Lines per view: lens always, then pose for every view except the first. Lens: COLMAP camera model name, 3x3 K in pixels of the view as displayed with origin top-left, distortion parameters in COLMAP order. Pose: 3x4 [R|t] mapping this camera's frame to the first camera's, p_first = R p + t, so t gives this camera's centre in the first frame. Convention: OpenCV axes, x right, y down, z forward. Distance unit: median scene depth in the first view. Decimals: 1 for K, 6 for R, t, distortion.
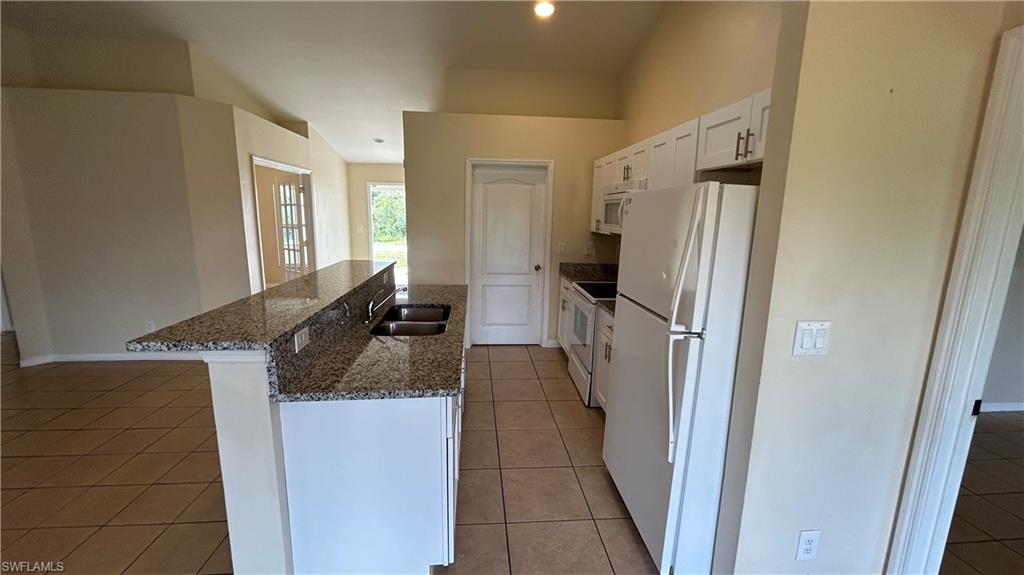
lens RADIAL K [[412.8, 0, 513.2], [0, 412.8, 289.9], [0, 0, 1]] dist [0.002008, 0.000232]
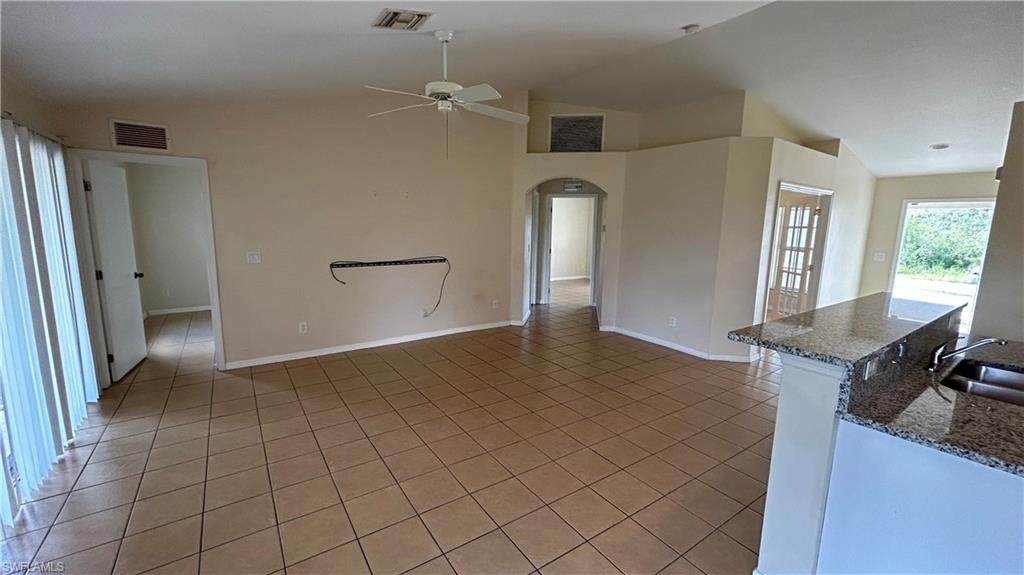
lens RADIAL K [[412.8, 0, 508.9], [0, 412.8, 287.2], [0, 0, 1]] dist [0.002008, 0.000232]
pose [[0.499339, 0.128977, -0.856753, -0.049641], [-0.175916, 0.983353, 0.045507, 0.015254], [0.848360, 0.127993, 0.513716, -0.107041]]
